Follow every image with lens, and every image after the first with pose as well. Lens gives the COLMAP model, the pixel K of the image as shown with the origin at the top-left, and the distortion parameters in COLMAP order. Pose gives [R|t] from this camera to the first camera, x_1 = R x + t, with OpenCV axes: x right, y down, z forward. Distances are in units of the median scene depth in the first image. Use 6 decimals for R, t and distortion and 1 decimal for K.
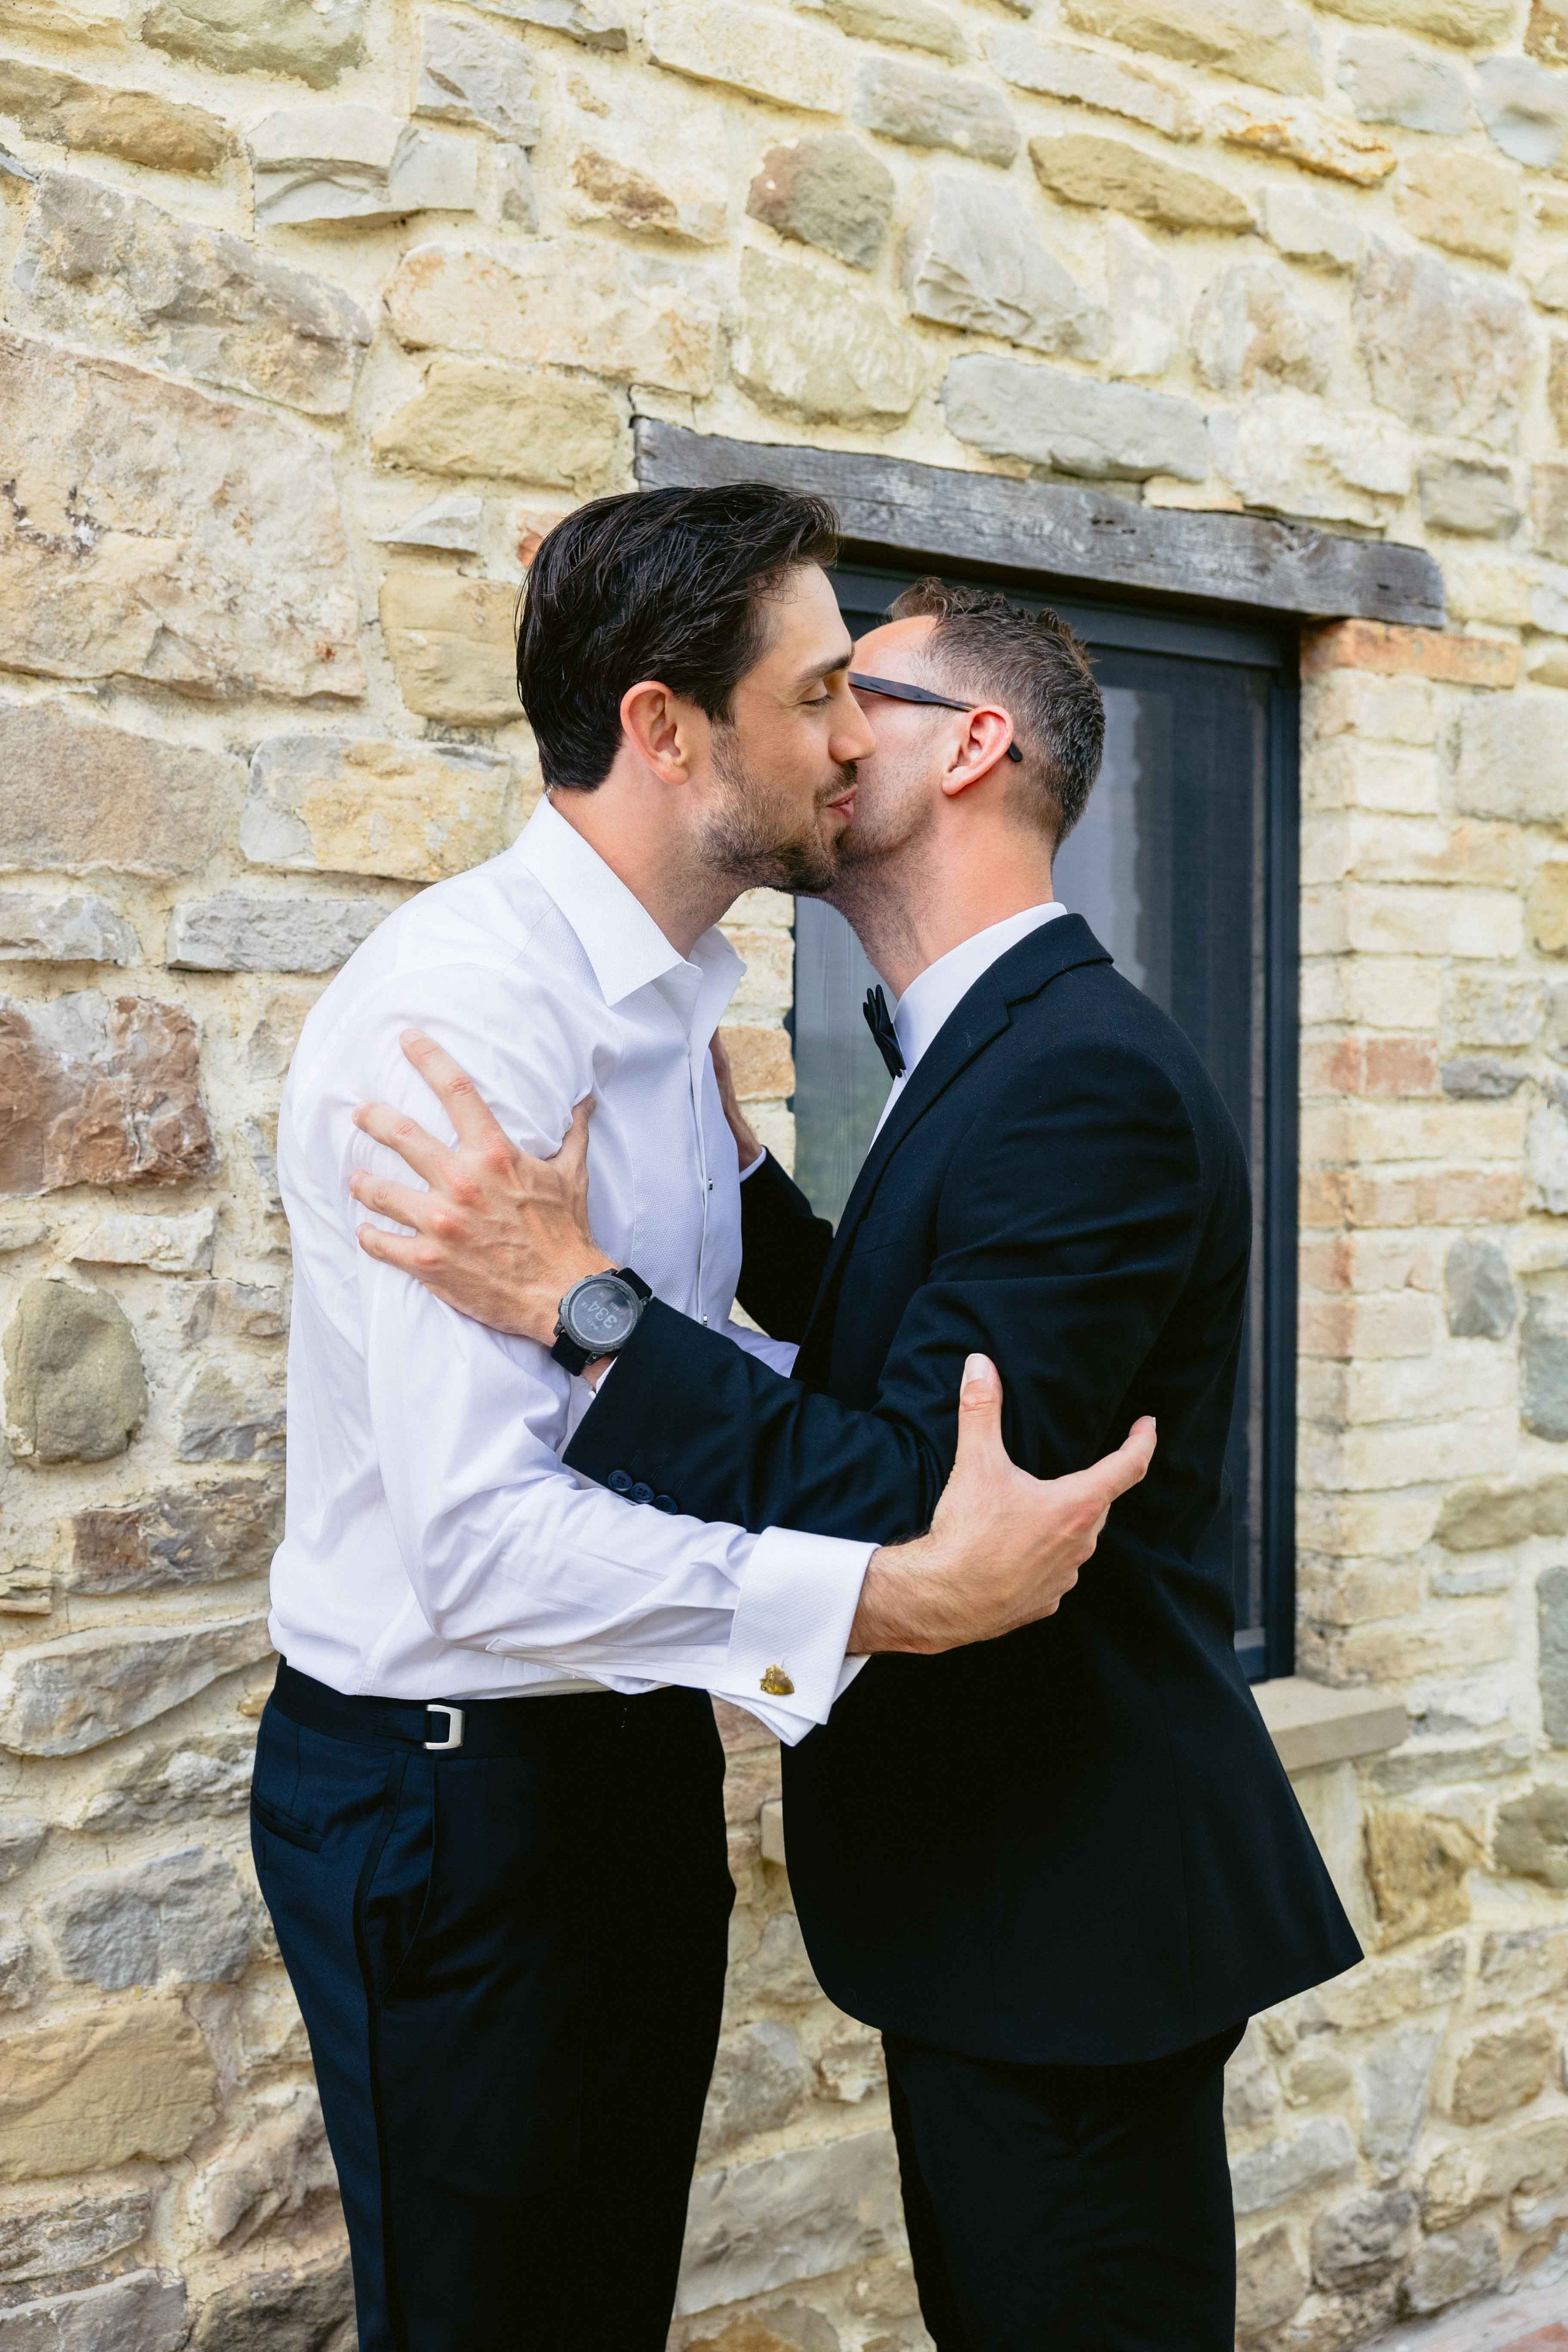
lens RADIAL K [[2467.5, 0, 784.0], [0, 2467.5, 1176.0], [0, 0, 1]] dist [0.001442, 0.003447]
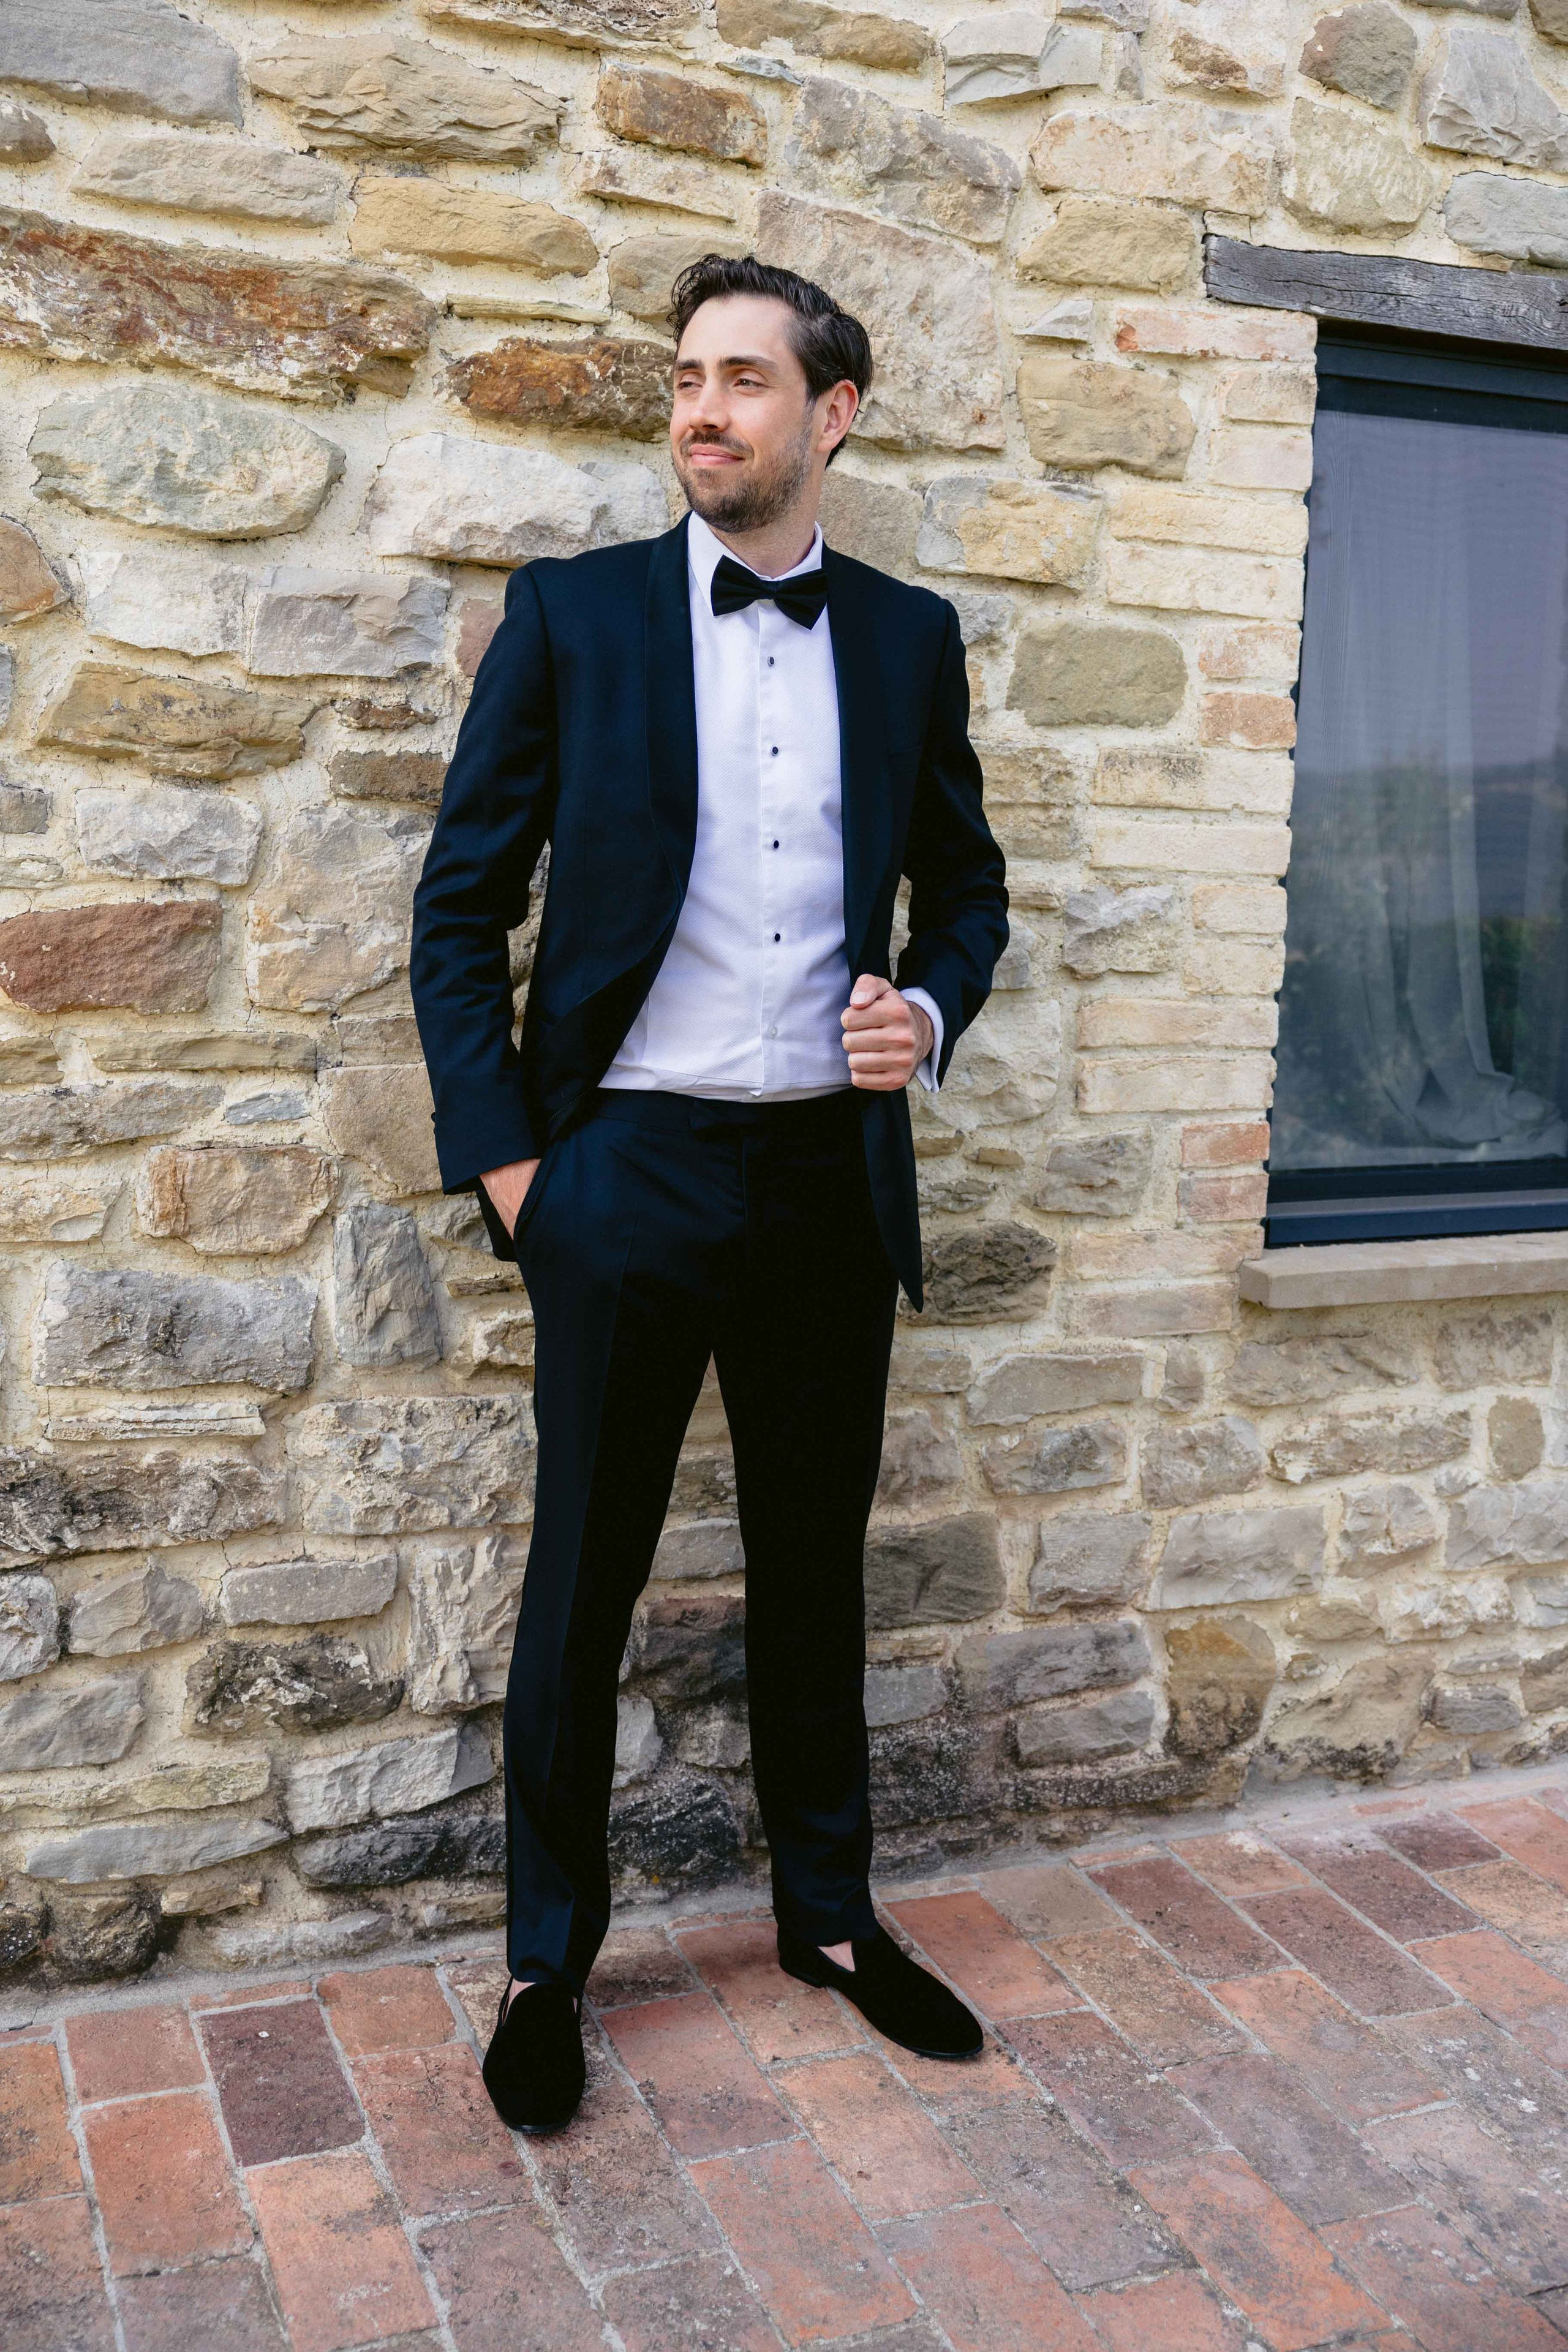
lens RADIAL K [[2357.6, 0, 784.0], [0, 2357.6, 1176.0], [0, 0, 1]] dist [0.001712, 0.007400]
pose [[0.979072, 0.057088, -0.195345, -0.005327], [-0.034565, 0.992551, 0.116826, 0.067237], [0.200560, -0.107629, 0.973751, -0.392760]]
